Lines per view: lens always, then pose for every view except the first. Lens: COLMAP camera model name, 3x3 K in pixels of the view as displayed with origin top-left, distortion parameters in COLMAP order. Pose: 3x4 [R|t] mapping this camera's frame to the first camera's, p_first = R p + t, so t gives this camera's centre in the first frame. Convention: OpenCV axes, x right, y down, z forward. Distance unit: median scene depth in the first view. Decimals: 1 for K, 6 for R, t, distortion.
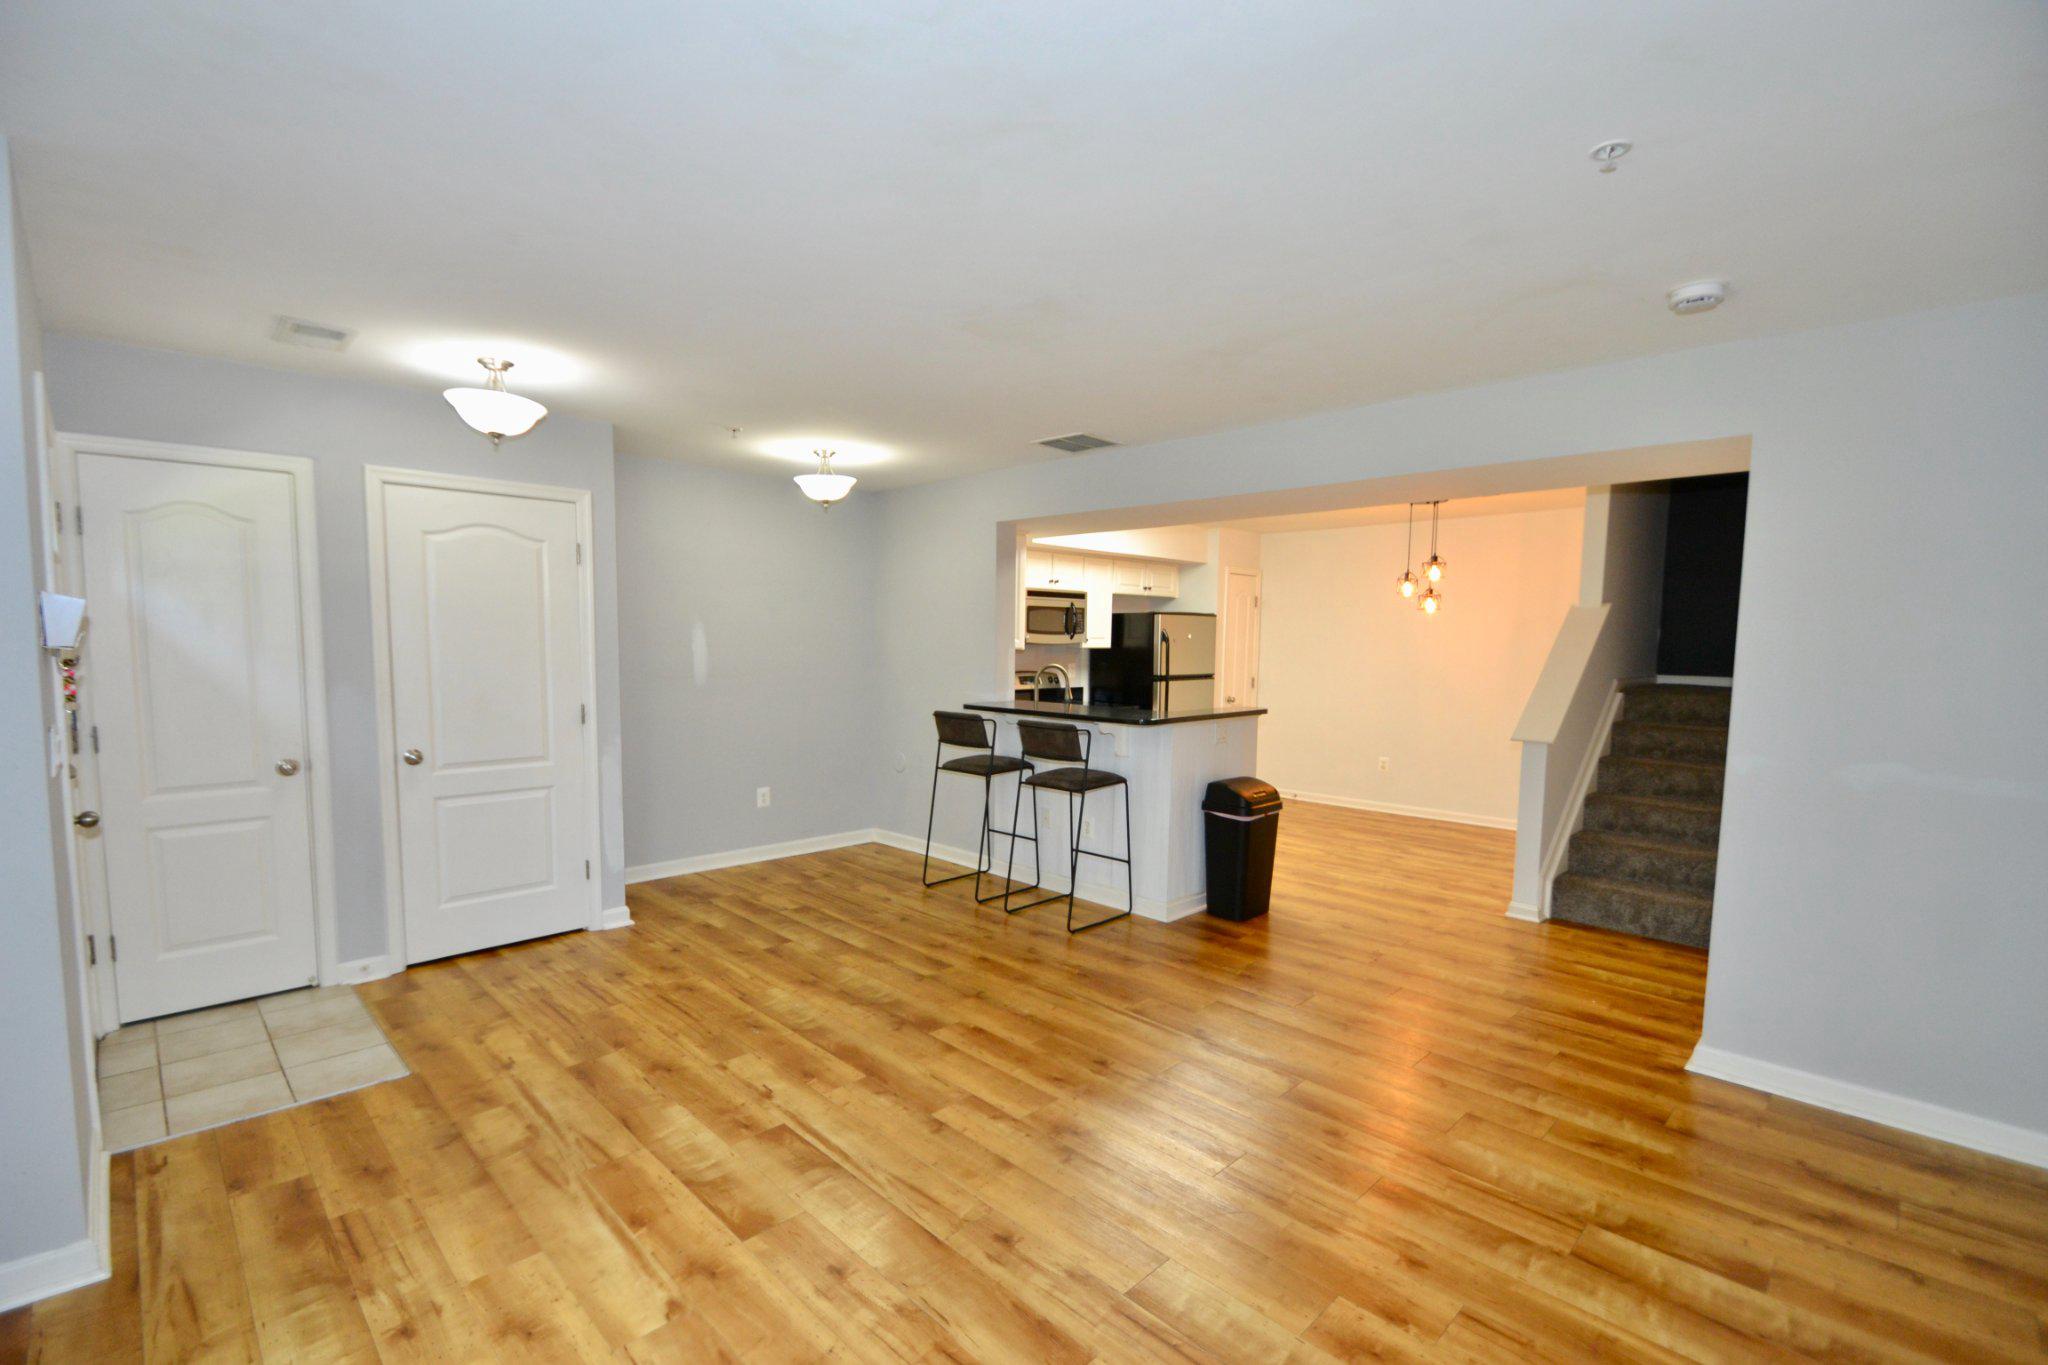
lens RADIAL K [[912.1, 0, 1006.1], [0, 912.1, 715.3], [0, 0, 1]] dist [0.010961, -0.014058]
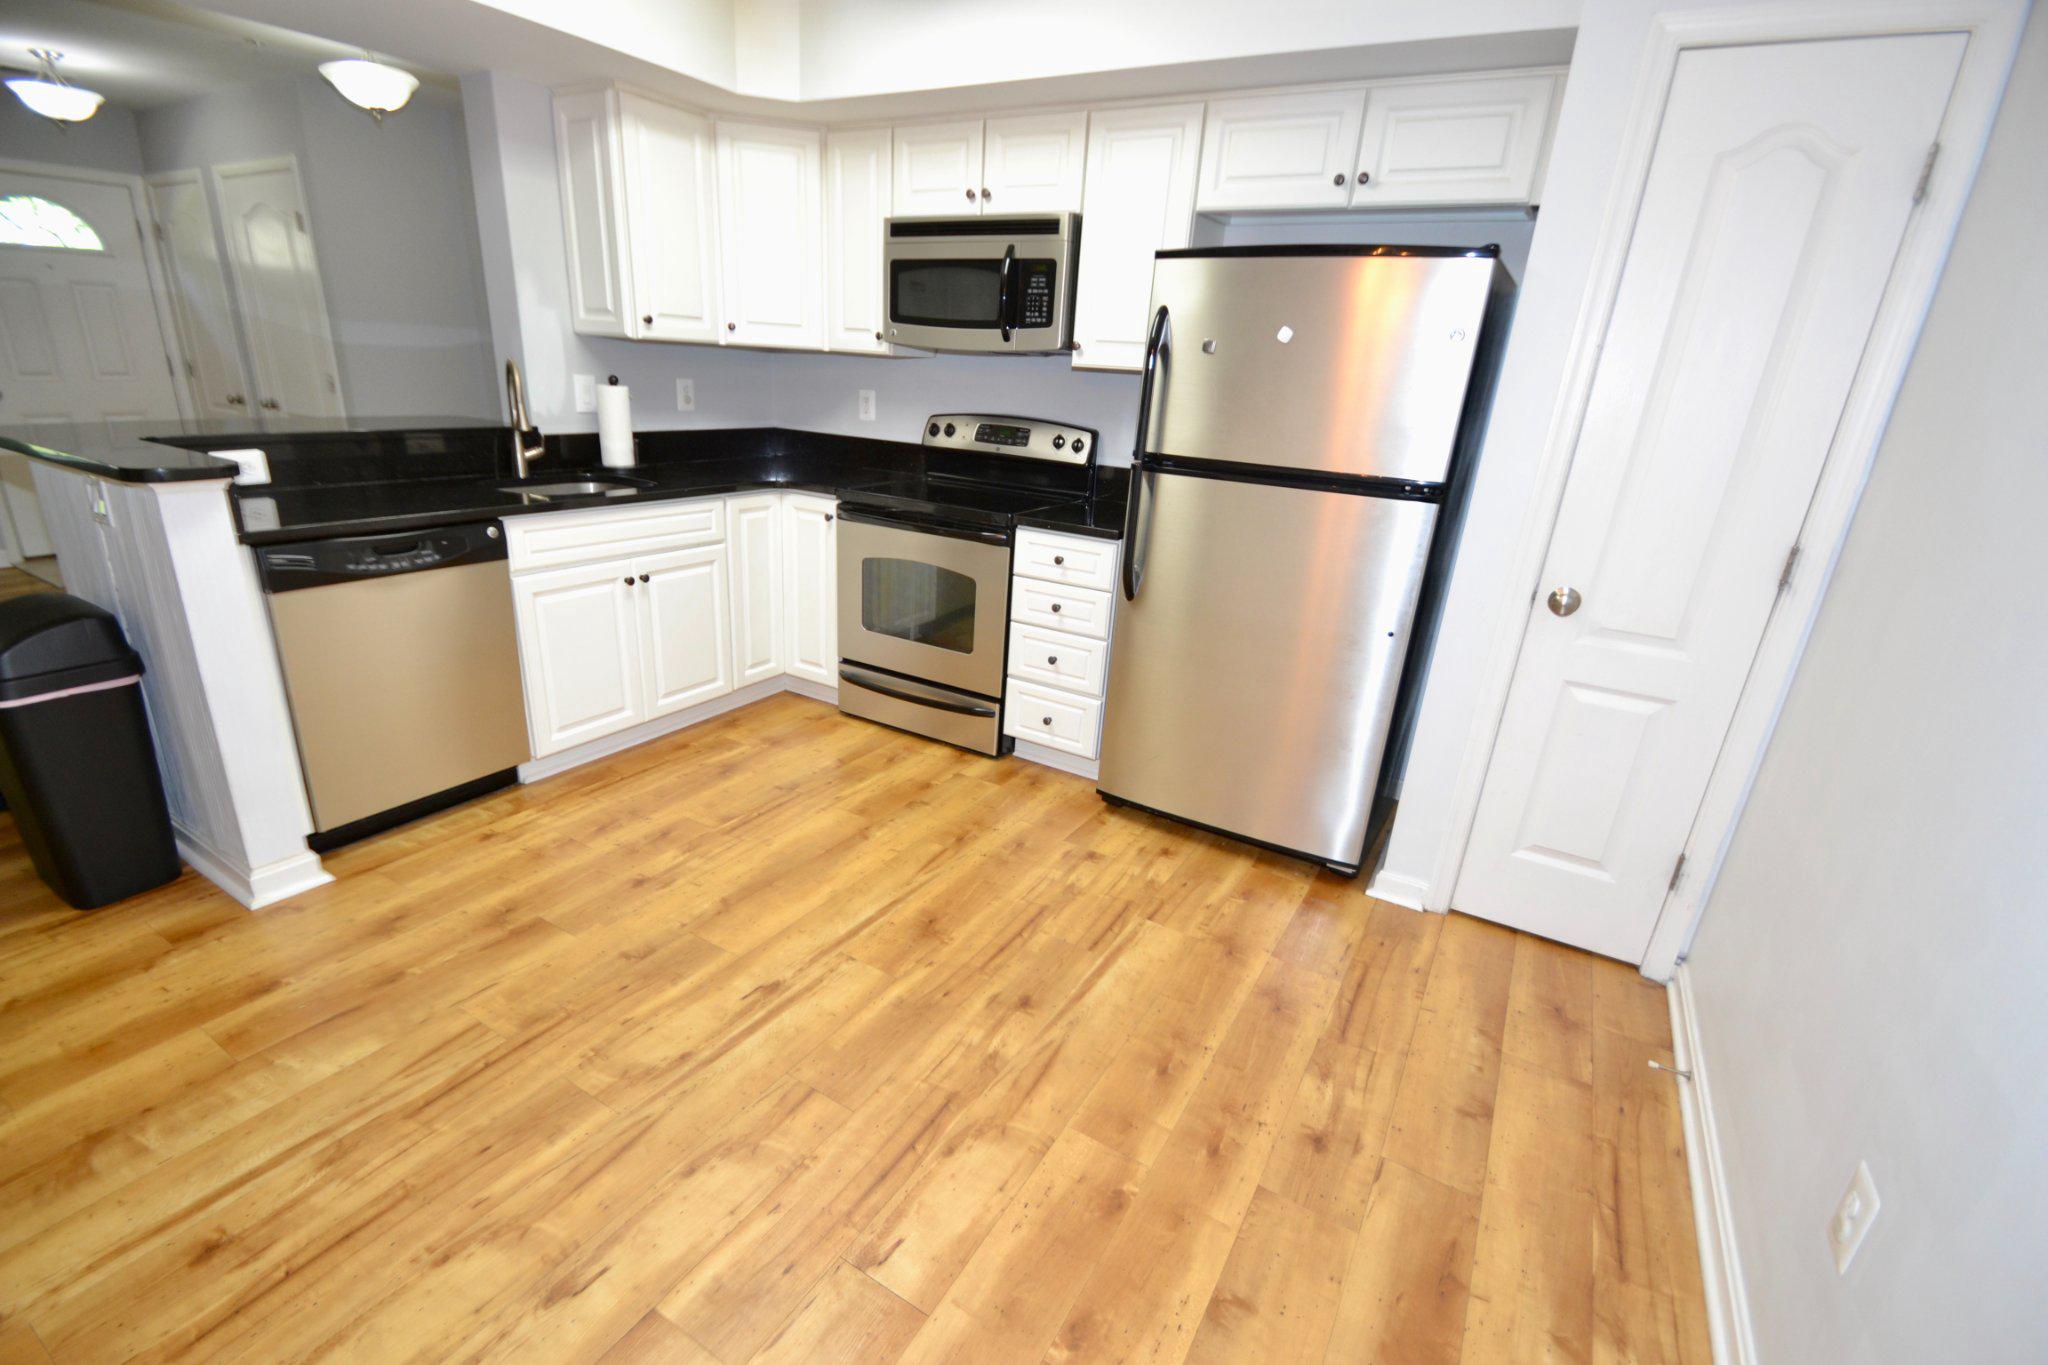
lens RADIAL K [[912.1, 0, 998.3], [0, 912.1, 719.5], [0, 0, 1]] dist [0.010961, -0.014058]
pose [[0.248551, 0.354815, -0.901293, 0.833877], [-0.136412, 0.934042, 0.330088, -0.092028], [0.958965, 0.040904, 0.280558, 1.407724]]
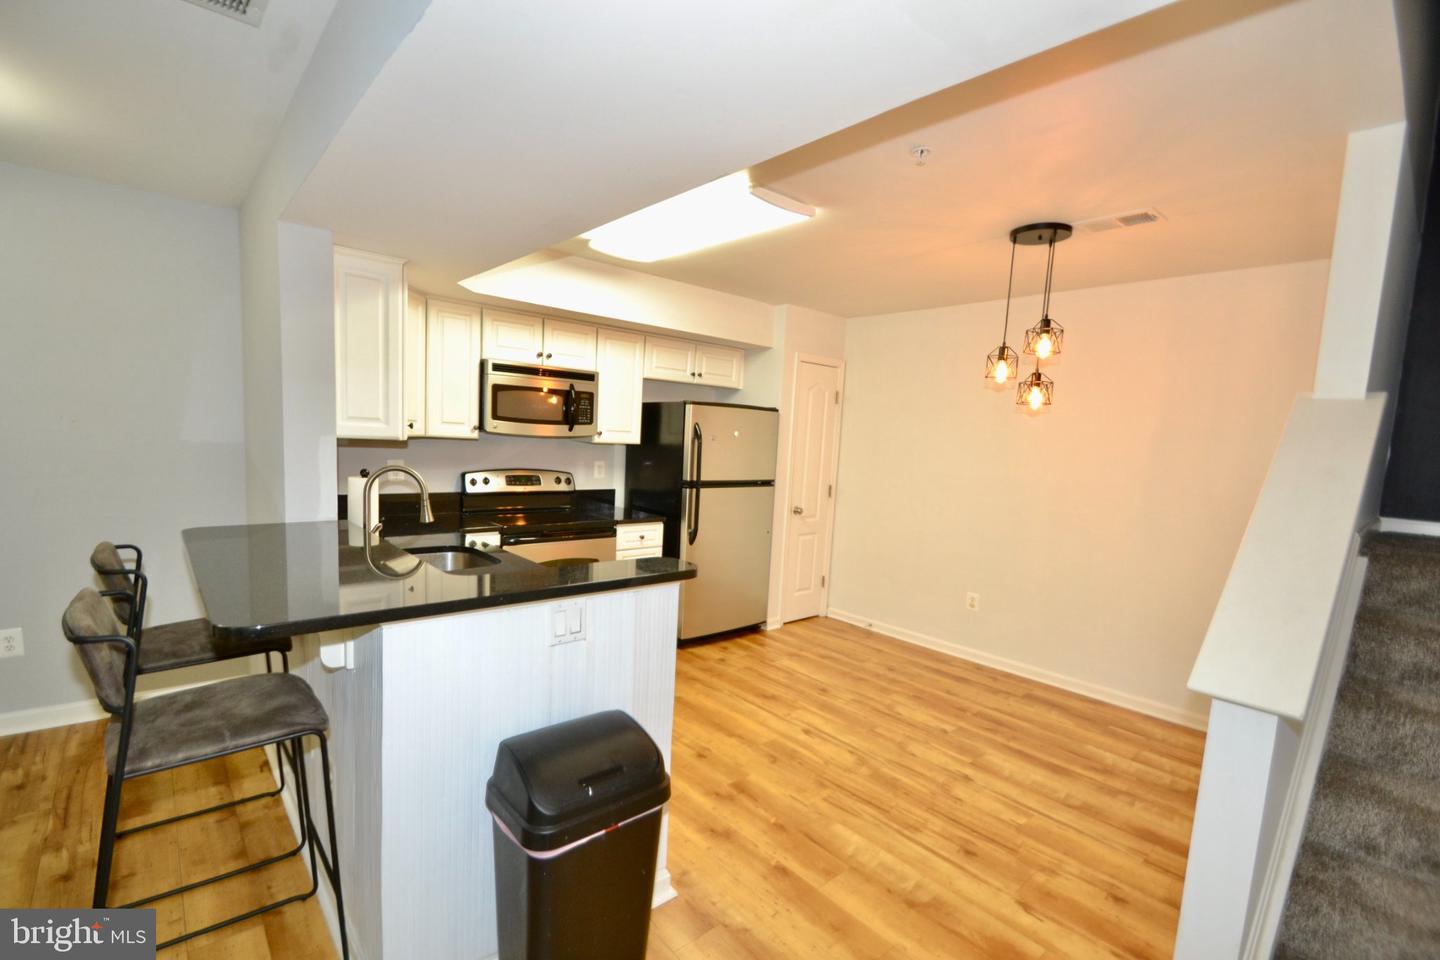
lens RADIAL K [[641.3, 0, 704.2], [0, 641.3, 503.7], [0, 0, 1]] dist [0.010961, -0.014058]
pose [[0.997162, 0.045323, -0.060113, 0.356110], [-0.044002, 0.998764, 0.023132, -0.060984], [0.061087, -0.020421, 0.997923, 0.721677]]
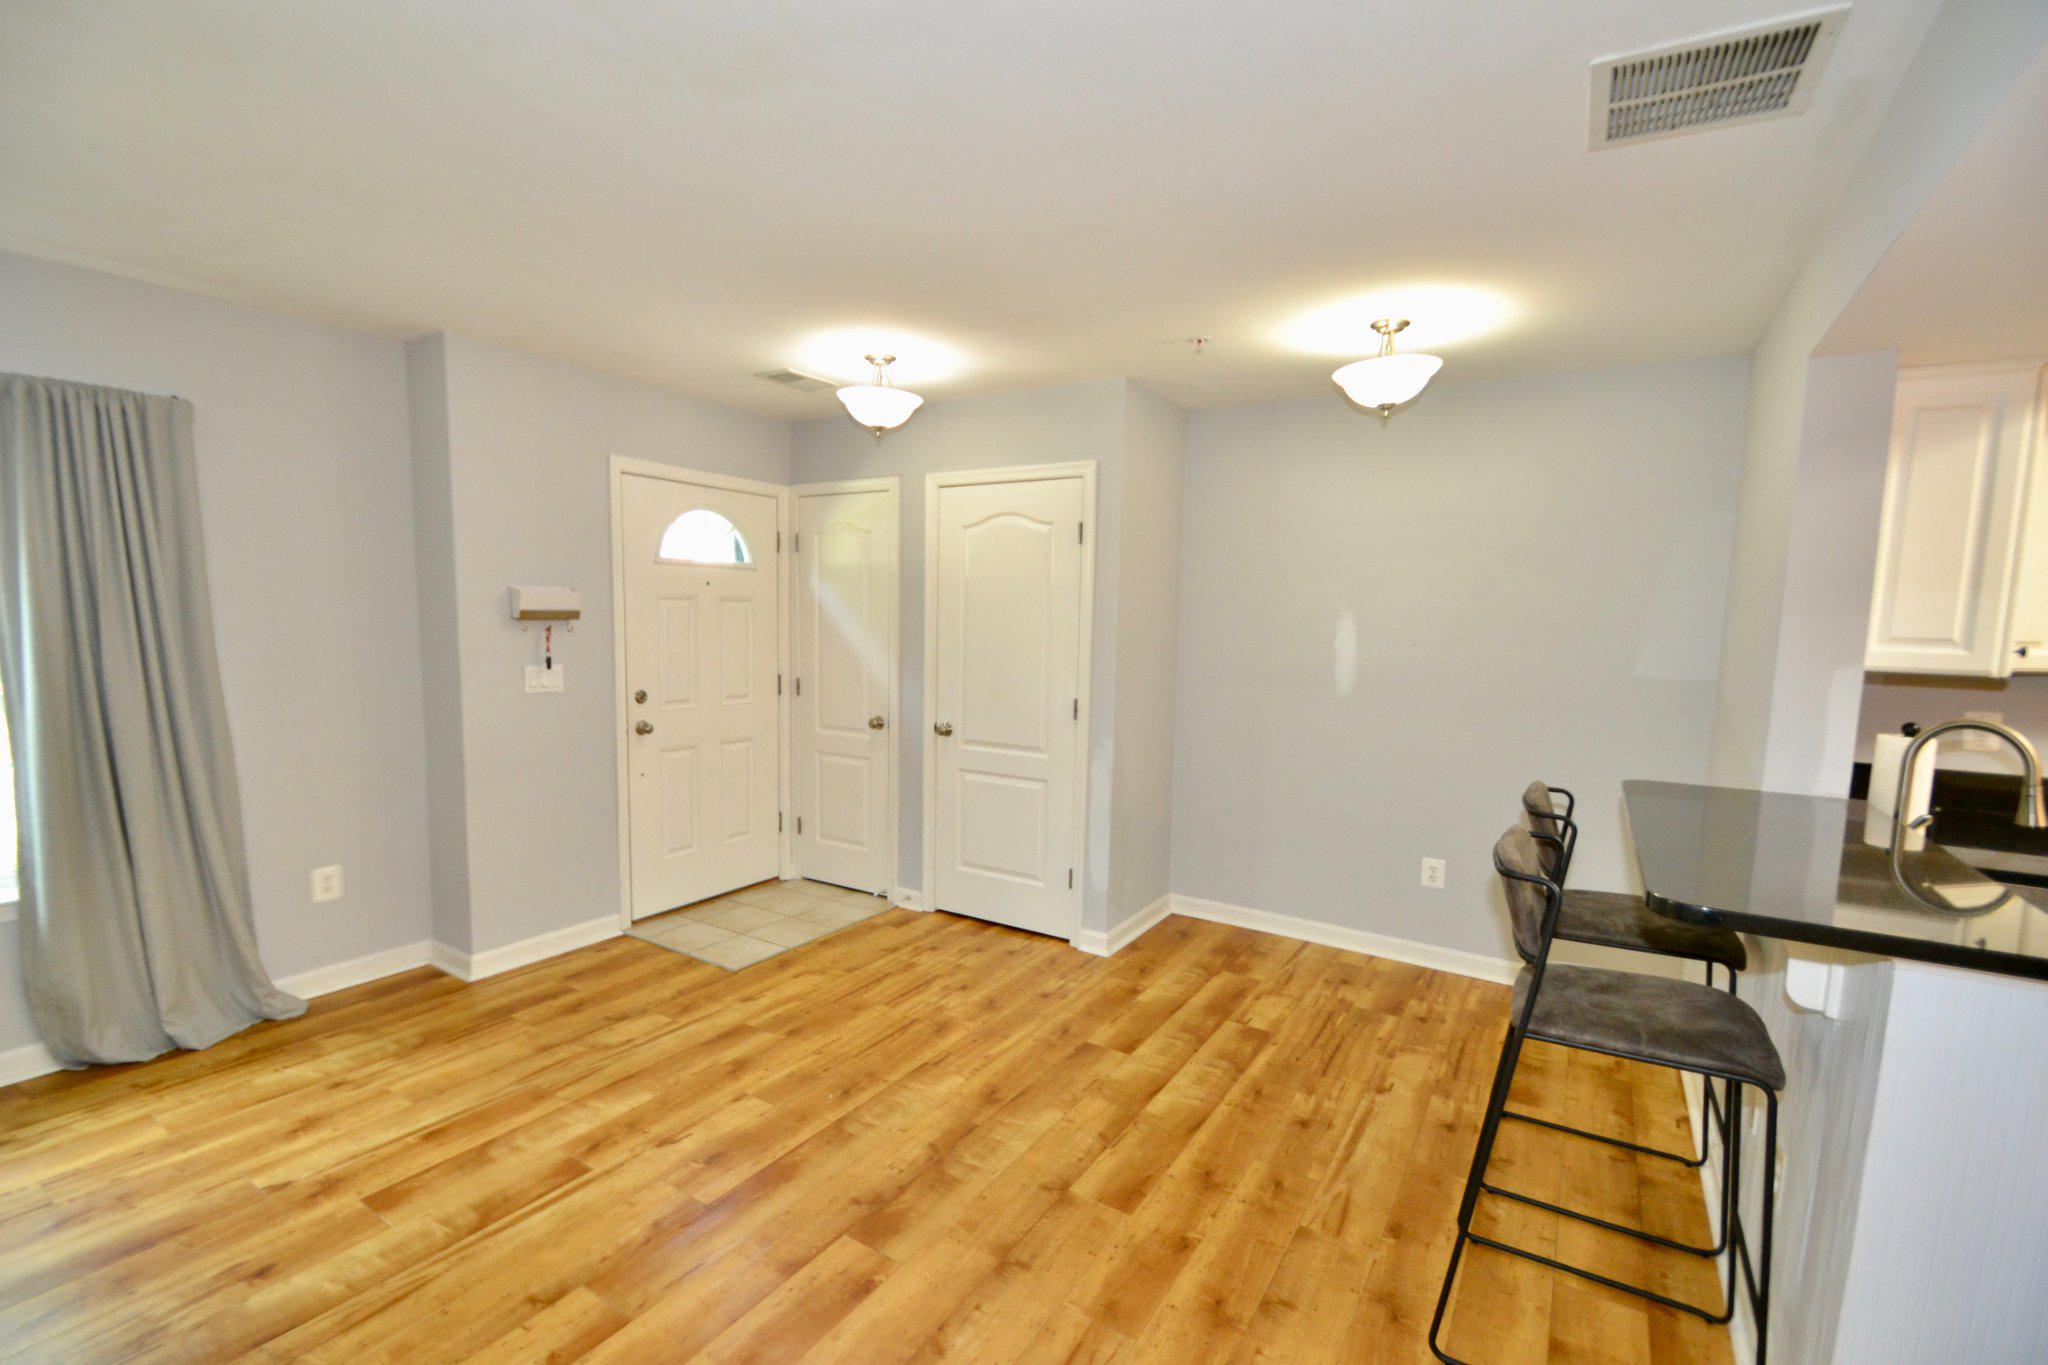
lens RADIAL K [[912.1, 0, 995.8], [0, 912.1, 715.5], [0, 0, 1]] dist [0.010961, -0.014058]
pose [[0.218489, 0.100162, -0.970685, 0.387618], [-0.104489, 0.991401, 0.078781, -0.056007], [0.970229, 0.084213, 0.227076, 0.681950]]
